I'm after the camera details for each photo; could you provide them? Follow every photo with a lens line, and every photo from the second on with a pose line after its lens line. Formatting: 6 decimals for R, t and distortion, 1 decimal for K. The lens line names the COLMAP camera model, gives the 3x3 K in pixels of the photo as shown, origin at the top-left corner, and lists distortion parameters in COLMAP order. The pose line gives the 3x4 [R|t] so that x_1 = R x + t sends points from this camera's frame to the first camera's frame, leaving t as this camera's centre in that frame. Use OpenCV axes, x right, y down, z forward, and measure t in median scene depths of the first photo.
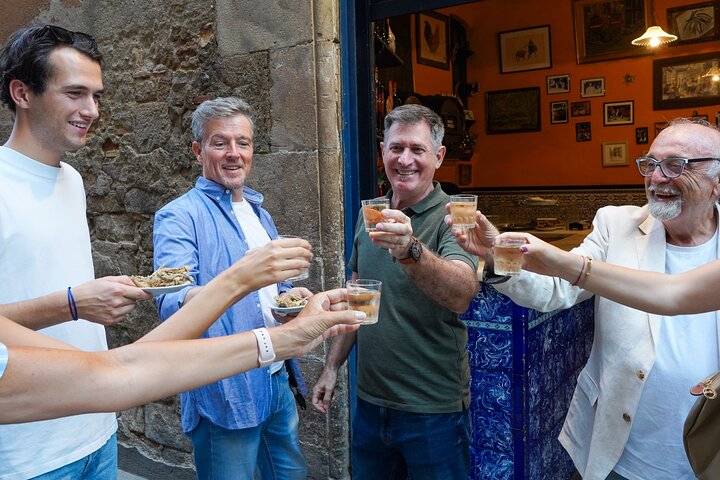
lens RADIAL K [[622.2, 0, 367.0], [0, 622.2, 215.2], [0, 0, 1]] dist [-0.027727, 0.037986]
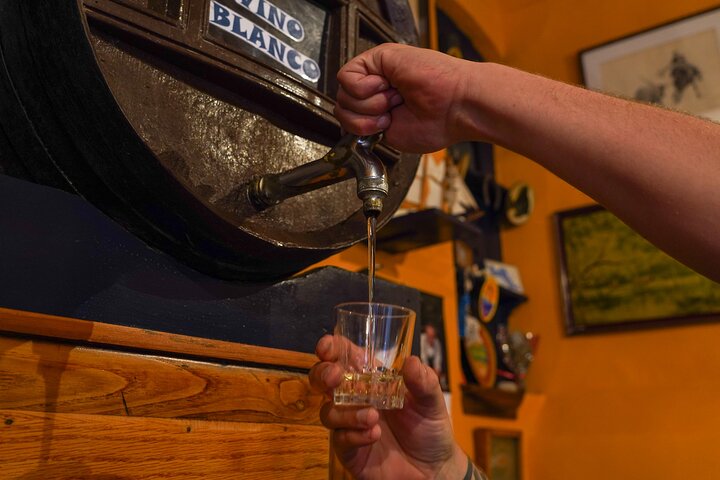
lens RADIAL K [[622.2, 0, 364.6], [0, 622.2, 234.6], [0, 0, 1]] dist [-0.027727, 0.037986]
pose [[0.996524, 0.006298, -0.083066, 0.272869], [-0.037515, 0.924233, -0.379981, -0.122976], [0.074379, 0.381776, 0.921257, 1.592611]]
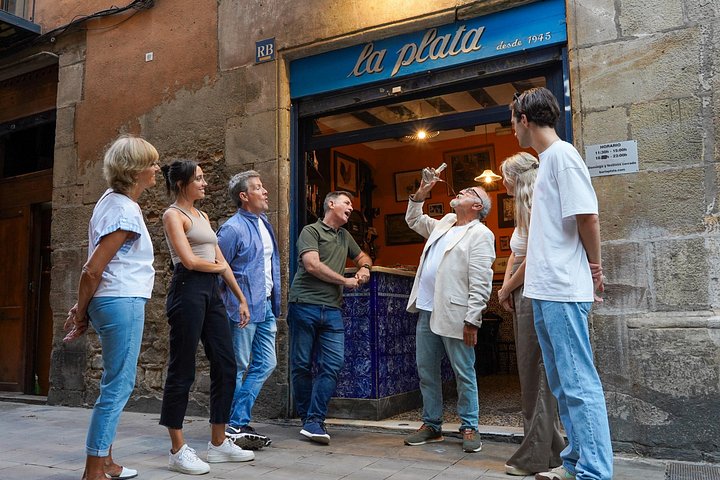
lens RADIAL K [[622.2, 0, 354.2], [0, 622.2, 254.1], [0, 0, 1]] dist [-0.027727, 0.037986]
pose [[0.994748, 0.028597, 0.098282, -0.020141], [-0.011296, 0.984985, -0.172271, 0.287679], [-0.101732, 0.170256, 0.980134, -0.746231]]
